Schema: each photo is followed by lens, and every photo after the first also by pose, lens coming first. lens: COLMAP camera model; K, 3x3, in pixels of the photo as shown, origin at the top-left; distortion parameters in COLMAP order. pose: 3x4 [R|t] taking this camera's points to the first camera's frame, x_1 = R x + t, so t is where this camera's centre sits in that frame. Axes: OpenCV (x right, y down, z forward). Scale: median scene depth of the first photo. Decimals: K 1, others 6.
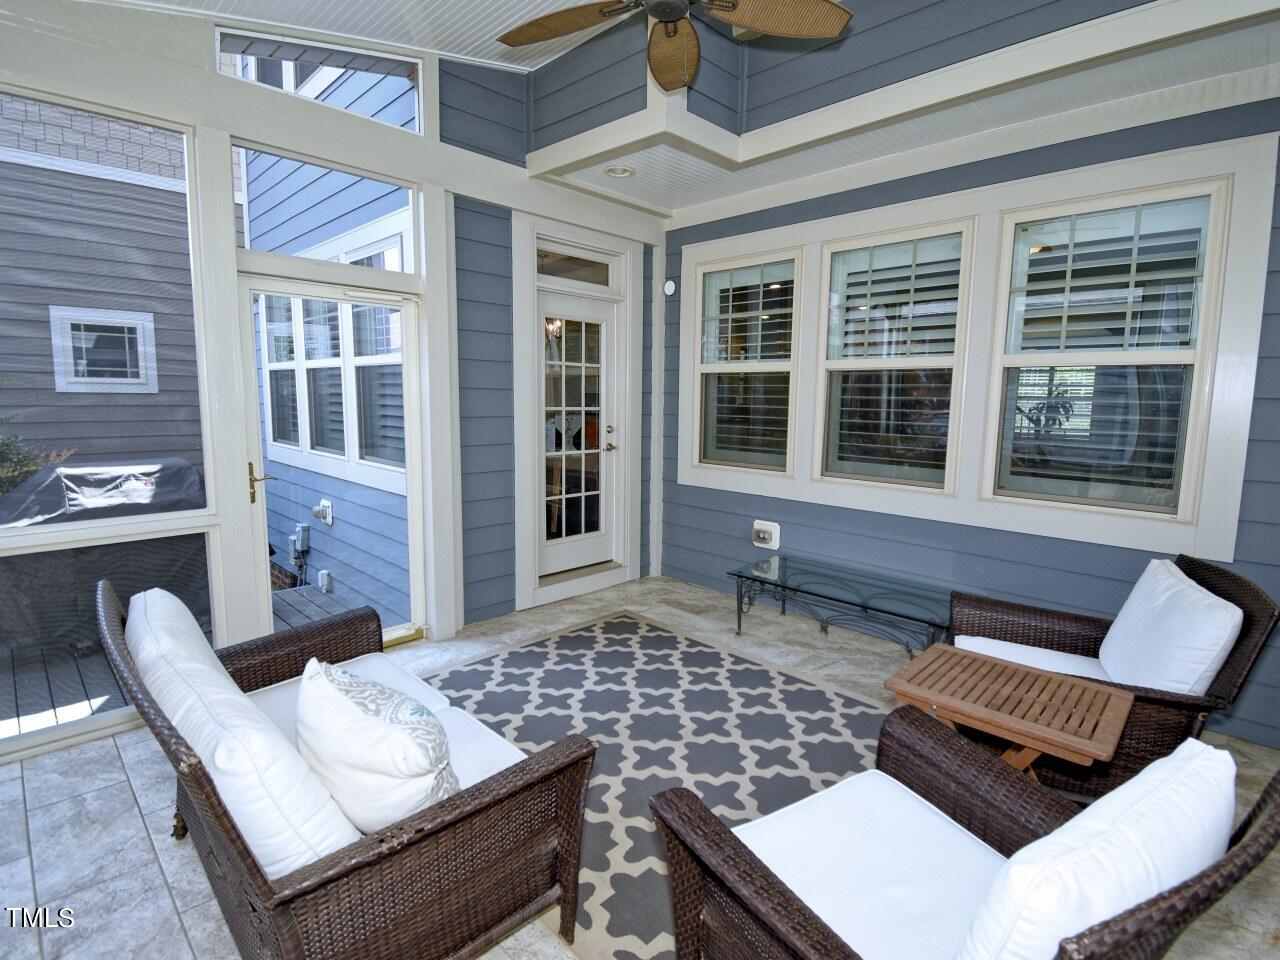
lens RADIAL K [[640.9, 0, 648.6], [0, 640.9, 476.2], [0, 0, 1]] dist [-0.001210, -0.002918]
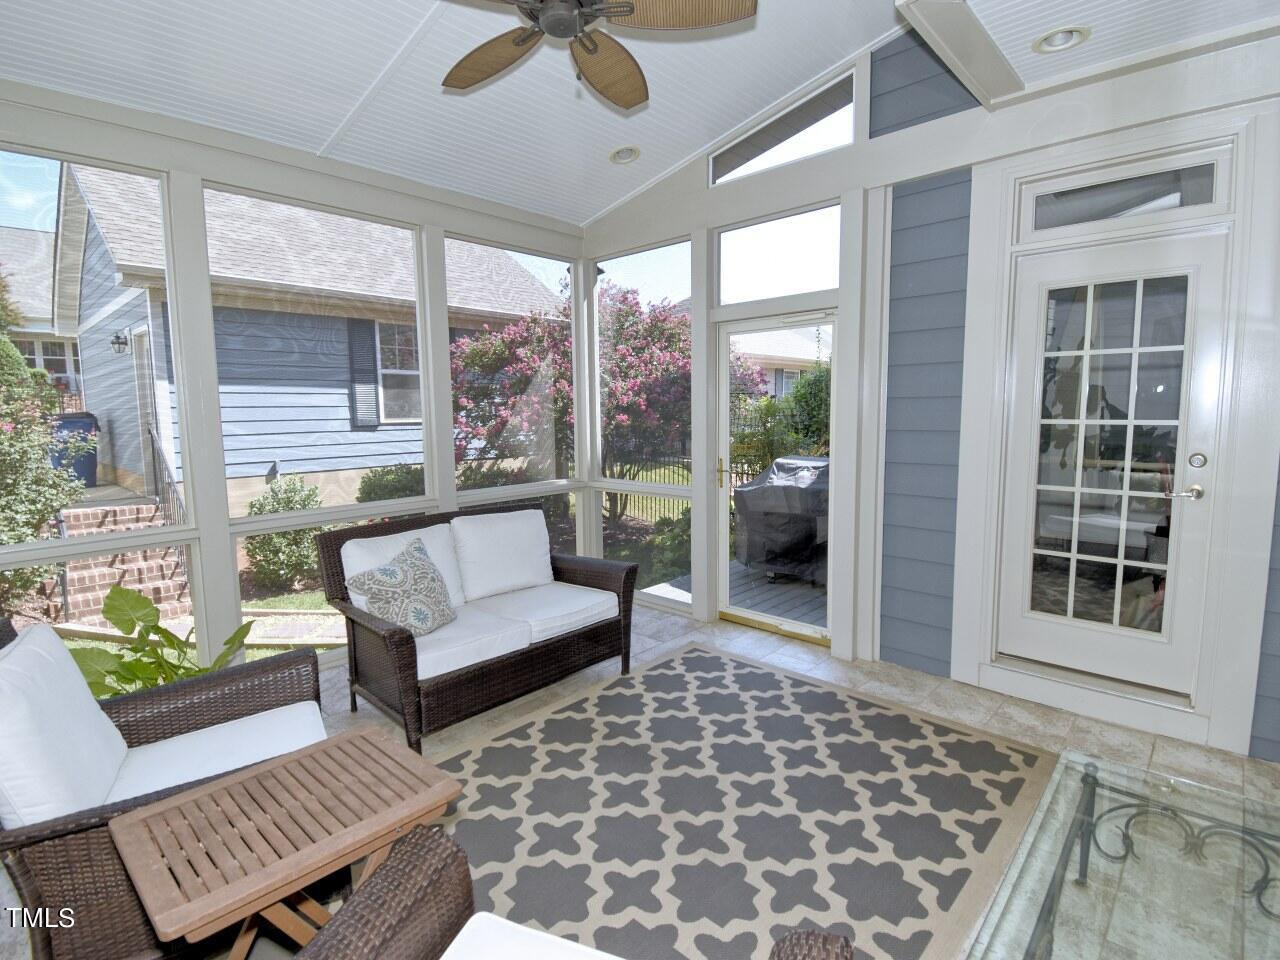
lens RADIAL K [[640.9, 0, 643.5], [0, 640.9, 473.5], [0, 0, 1]] dist [-0.001210, -0.002918]
pose [[0.015240, 0.087190, -0.996075, 0.627140], [-0.112032, 0.990067, 0.084951, -0.072061], [0.993588, 0.110297, 0.024856, 0.665880]]
